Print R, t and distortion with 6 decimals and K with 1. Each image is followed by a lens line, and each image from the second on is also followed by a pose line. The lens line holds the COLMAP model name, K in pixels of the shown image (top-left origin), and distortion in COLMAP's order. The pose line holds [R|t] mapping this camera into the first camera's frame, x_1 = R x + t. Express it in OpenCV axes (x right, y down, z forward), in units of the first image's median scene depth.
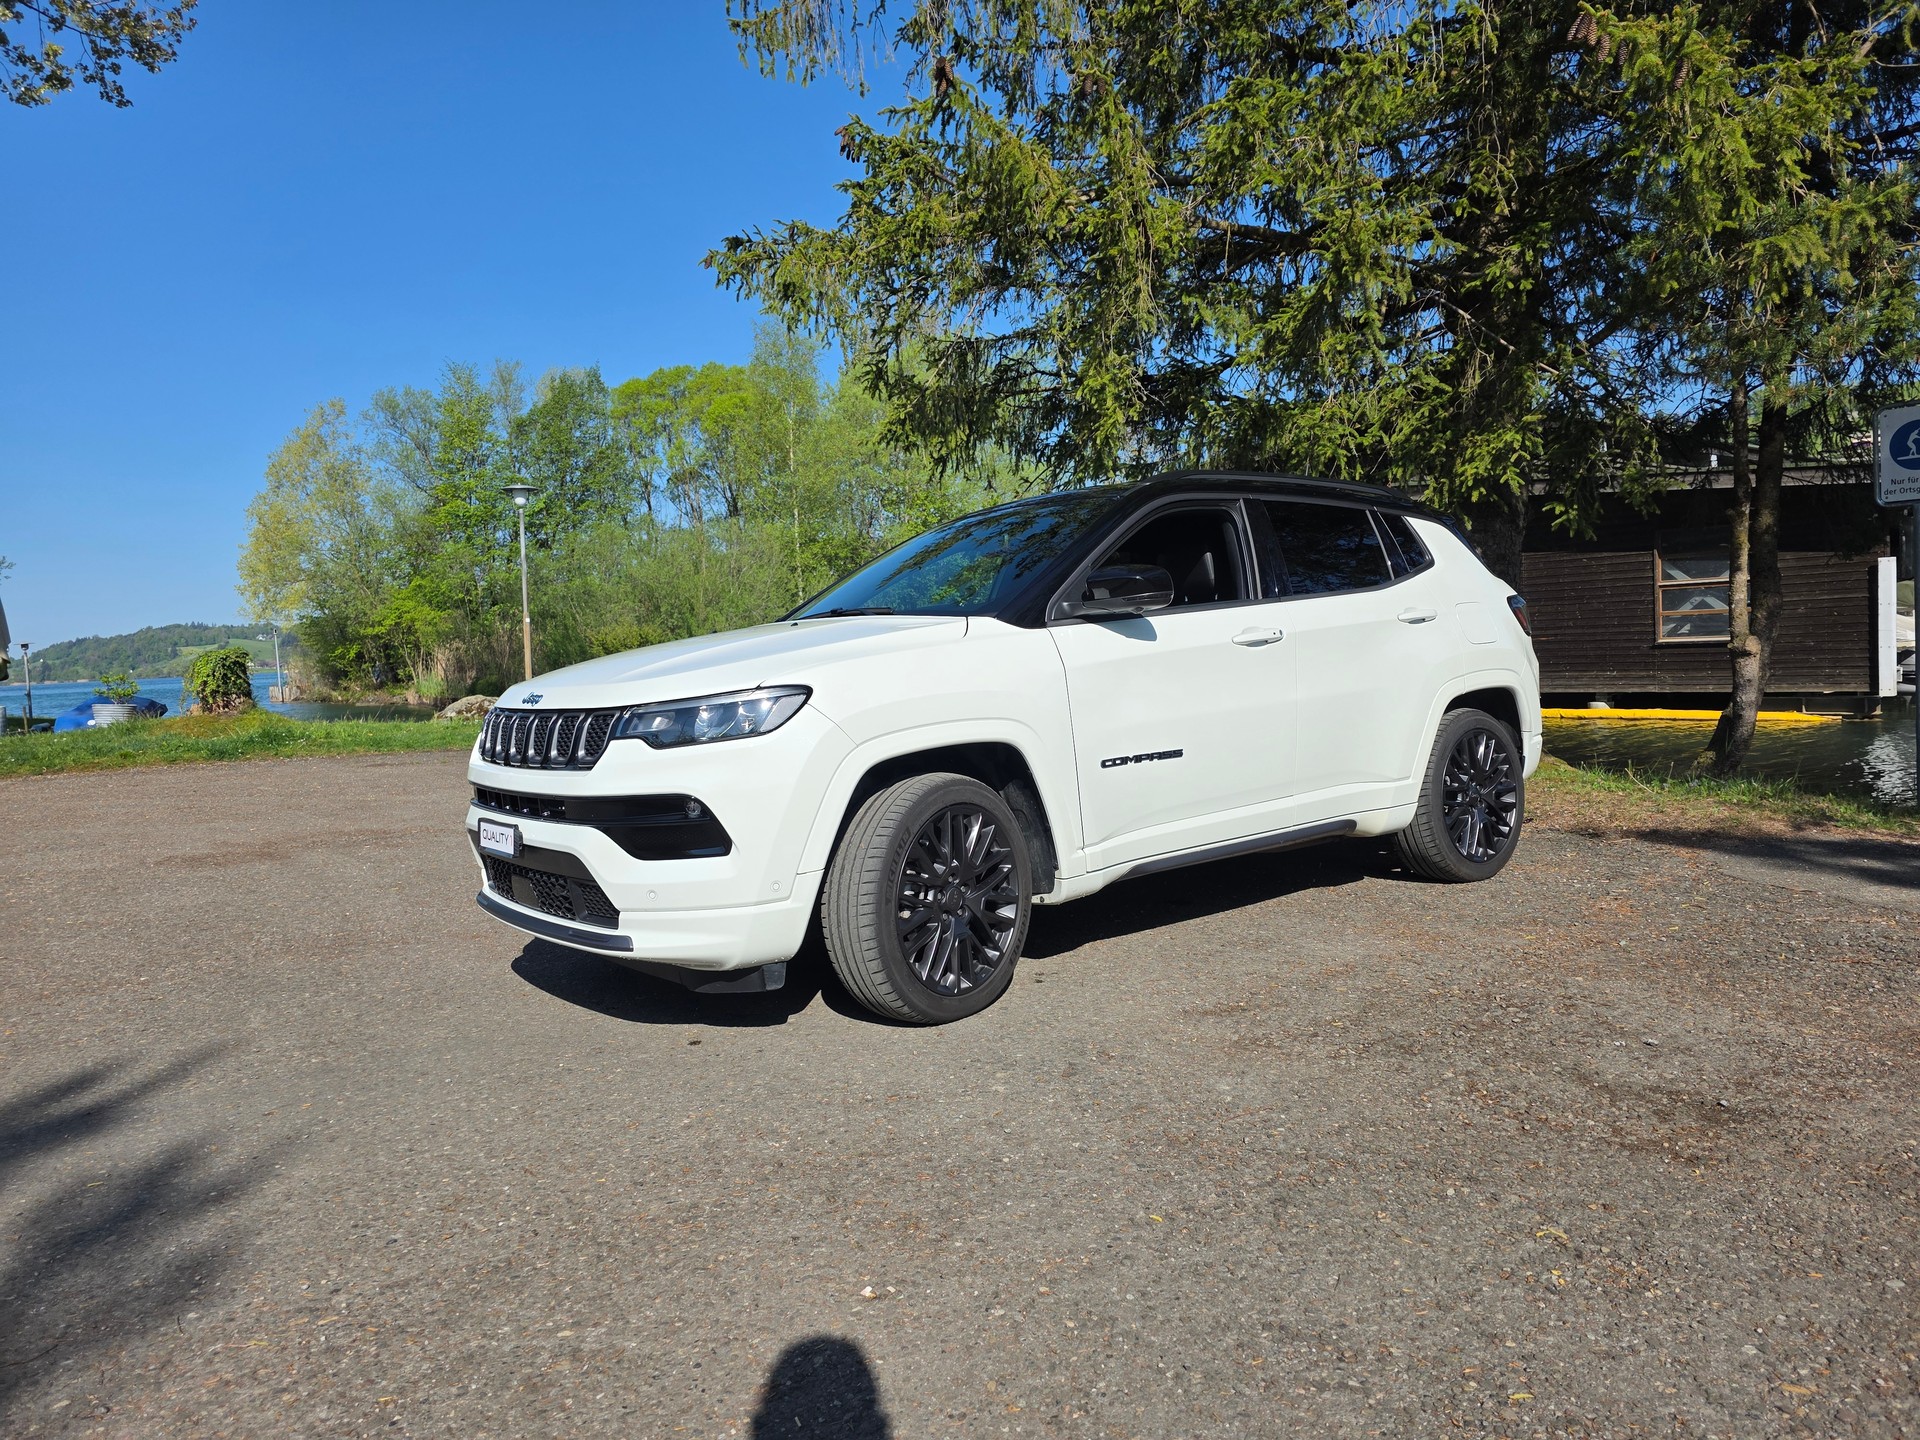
lens RADIAL K [[1281.2, 0, 954.0], [0, 1281.2, 730.8], [0, 0, 1]] dist [0.070547, -0.064118]
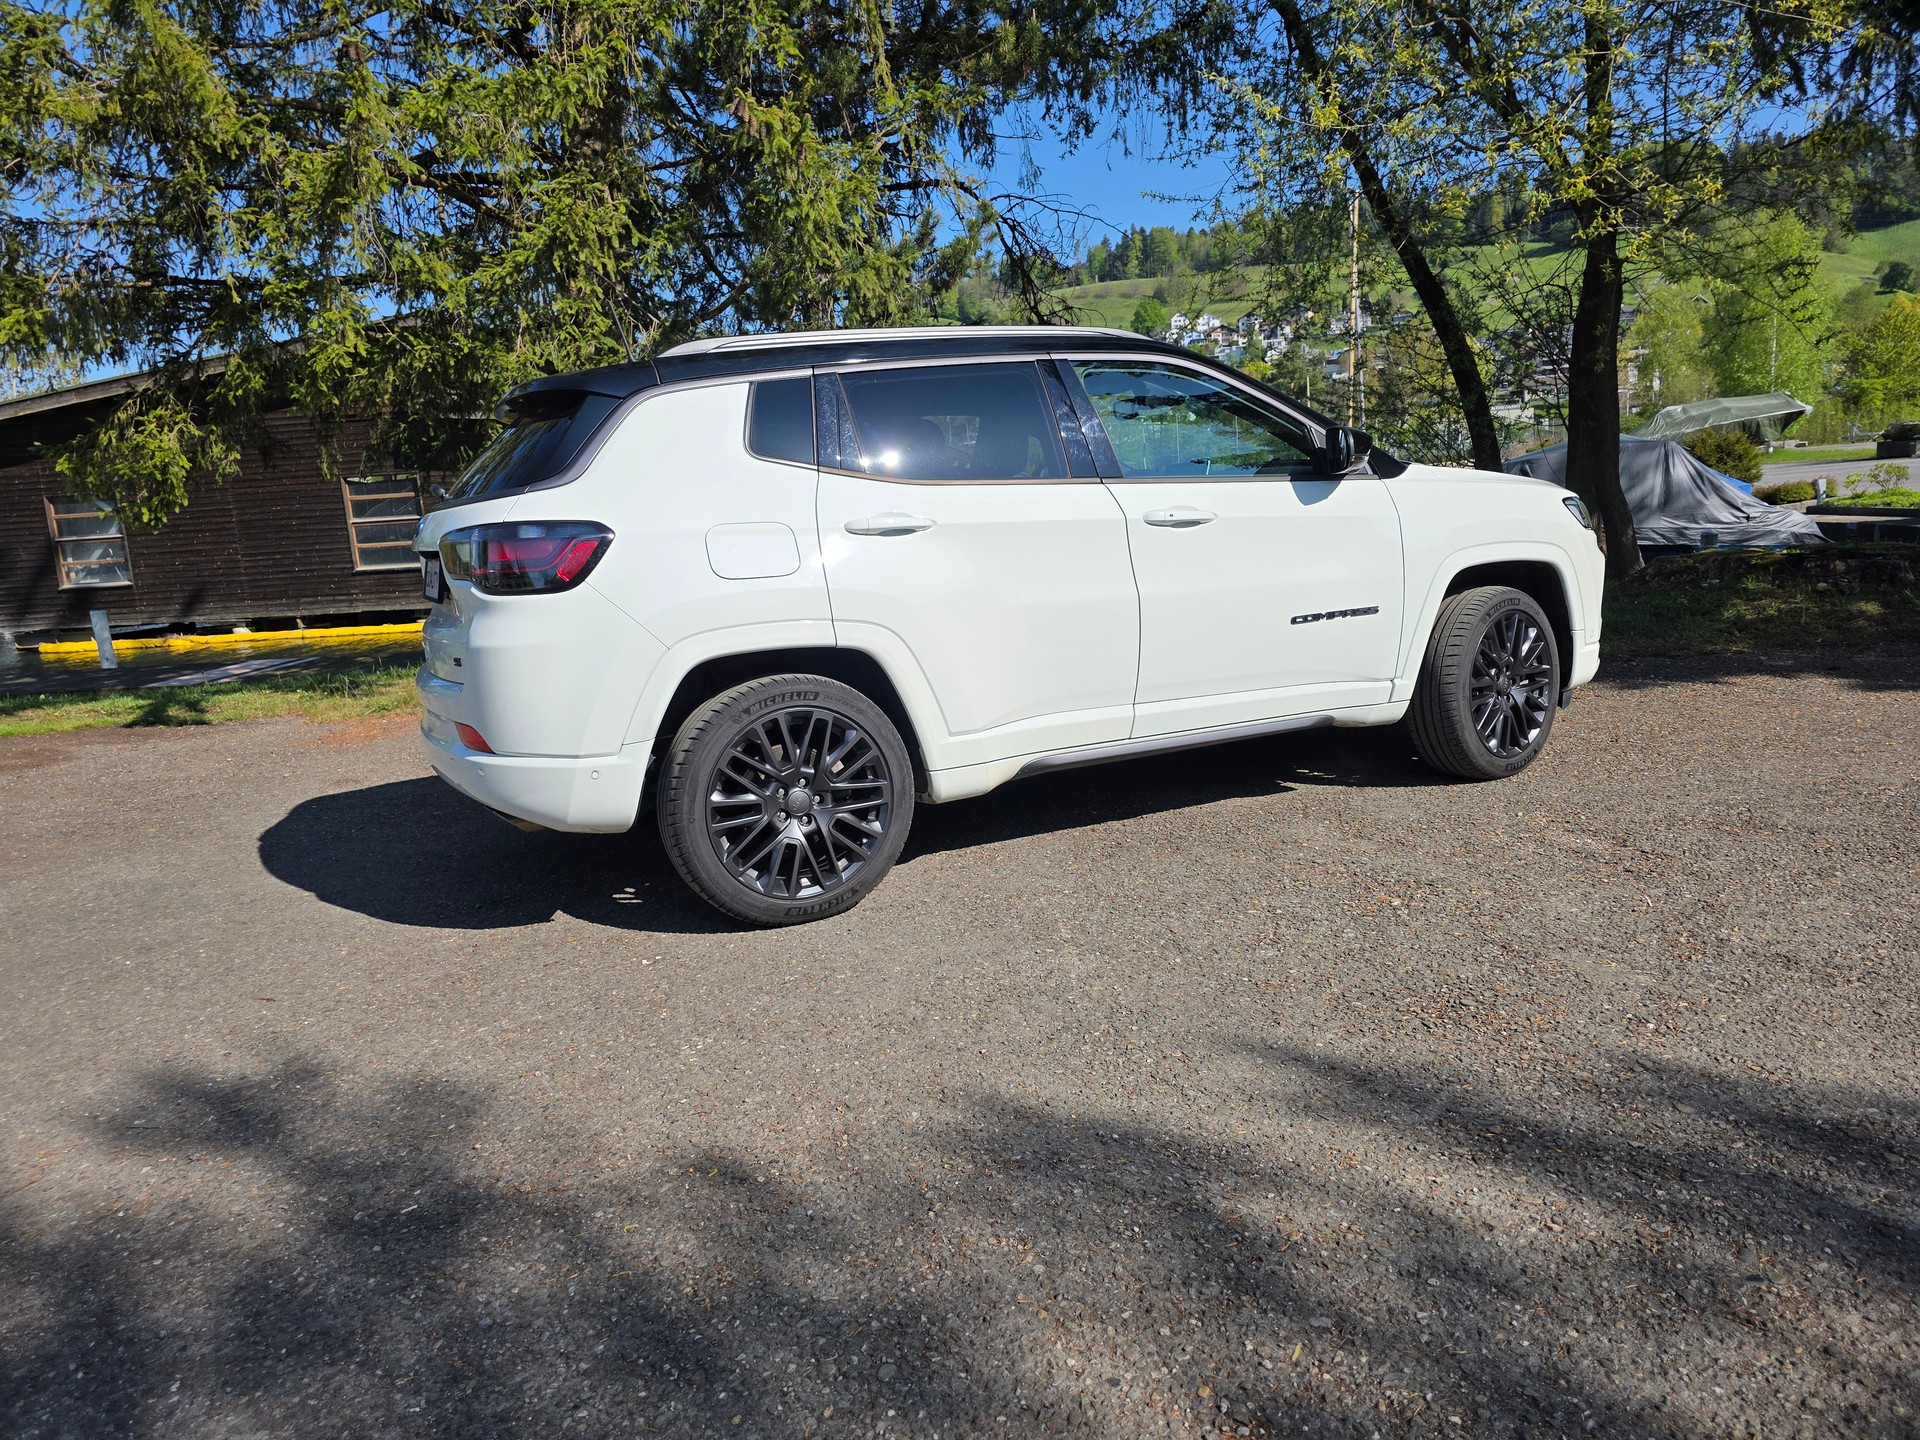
lens RADIAL K [[1281.3, 0, 964.7], [0, 1281.3, 719.2], [0, 0, 1]] dist [0.070646, -0.066265]
pose [[0.724958, -0.115871, 0.678977, -0.113992], [0.078068, 0.993219, 0.086143, 0.004122], [-0.684354, -0.009444, 0.729089, -0.058500]]
